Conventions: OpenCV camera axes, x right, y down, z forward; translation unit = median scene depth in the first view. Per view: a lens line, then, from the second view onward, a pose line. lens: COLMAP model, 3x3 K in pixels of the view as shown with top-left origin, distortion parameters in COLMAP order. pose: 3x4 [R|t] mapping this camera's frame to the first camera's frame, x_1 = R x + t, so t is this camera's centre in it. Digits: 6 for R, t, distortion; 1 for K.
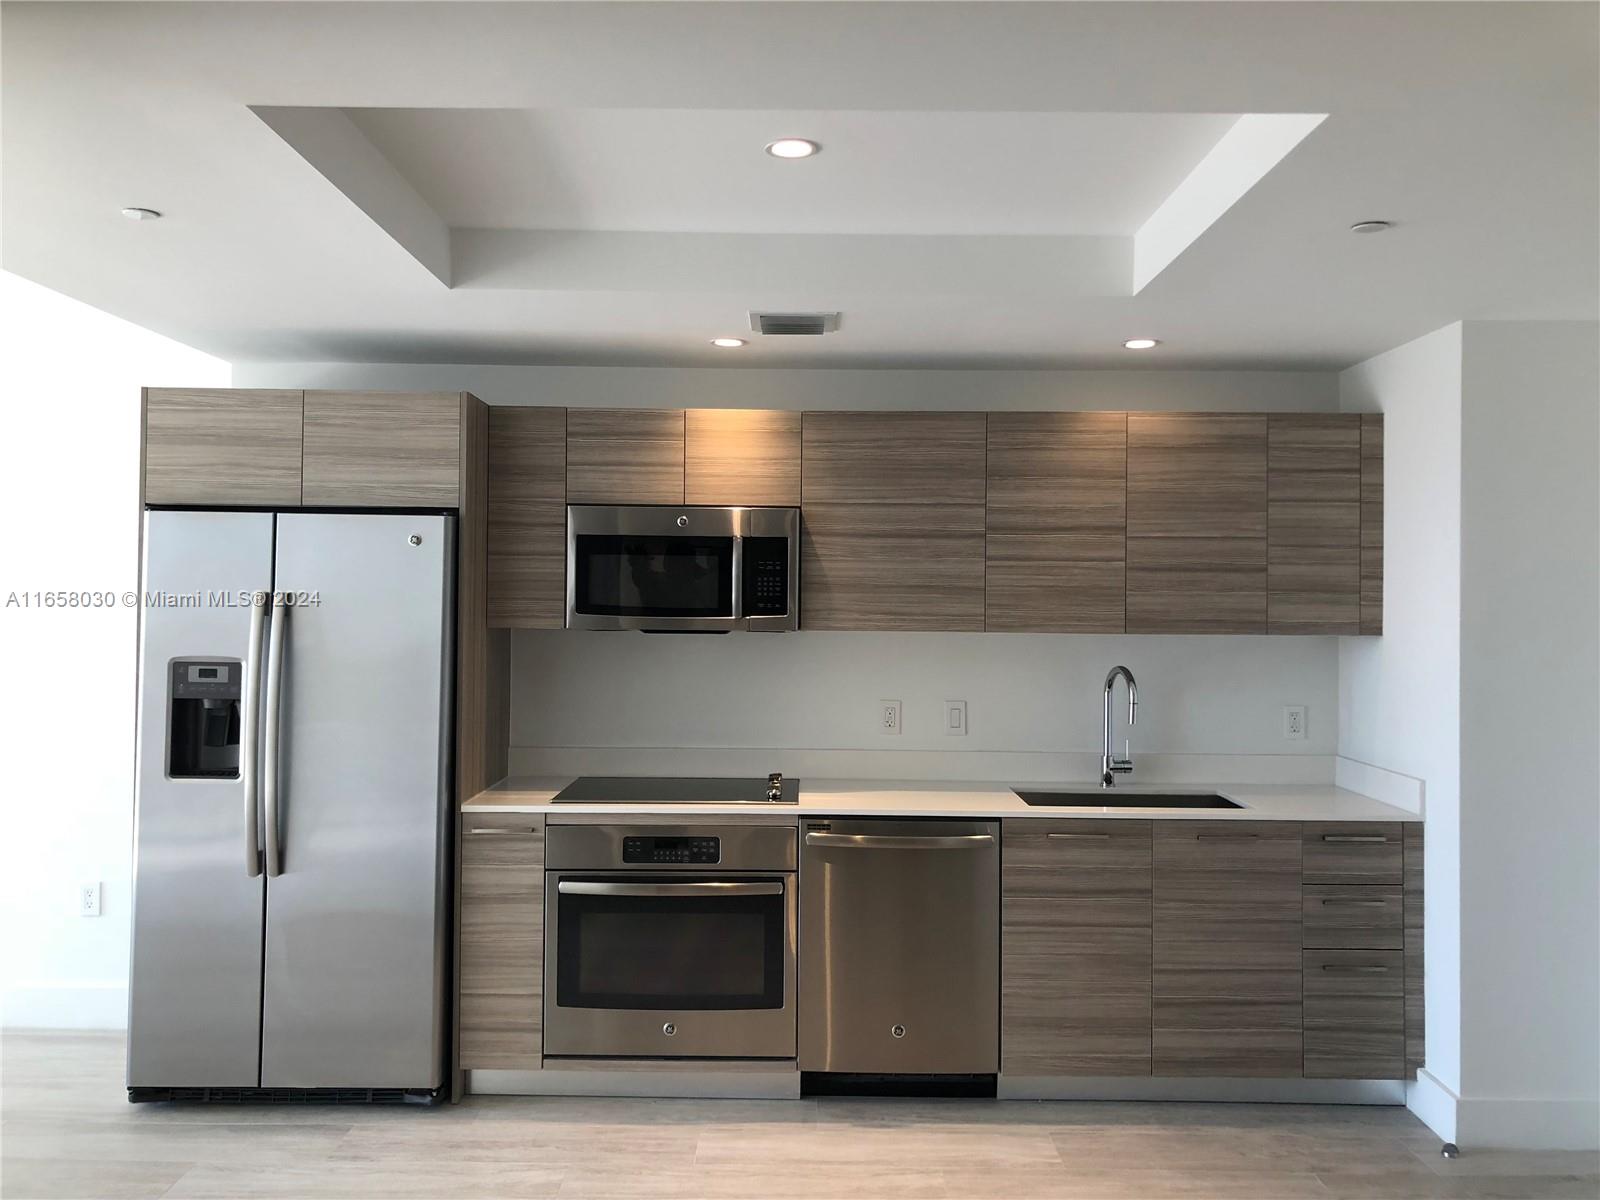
lens RADIAL K [[1306.1, 0, 789.4], [0, 1306.1, 590.7], [0, 0, 1]] dist [0.037176, -0.033570]
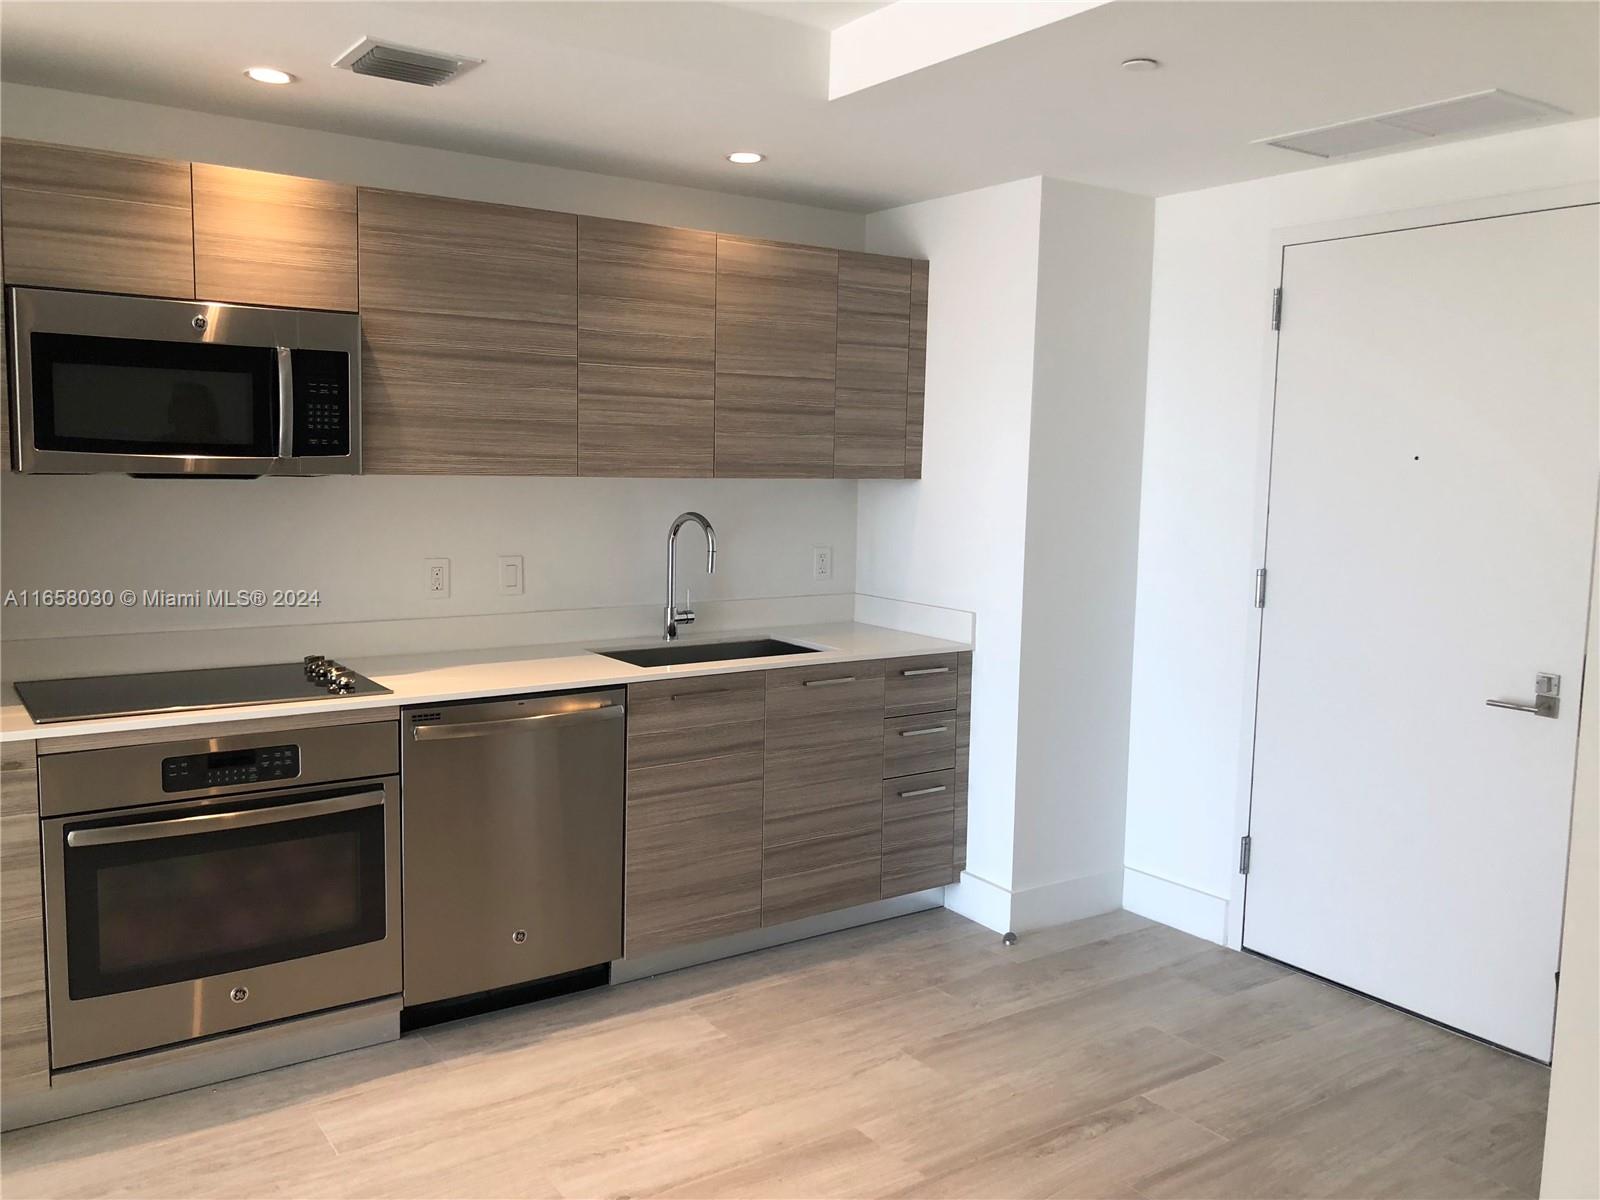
lens RADIAL K [[1306.1, 0, 797.3], [0, 1306.1, 602.3], [0, 0, 1]] dist [0.037176, -0.033570]
pose [[0.819689, -0.057052, 0.569960, -0.248614], [-0.019422, 0.991687, 0.127198, 0.001598], [-0.572479, -0.115333, 0.811767, 0.213013]]
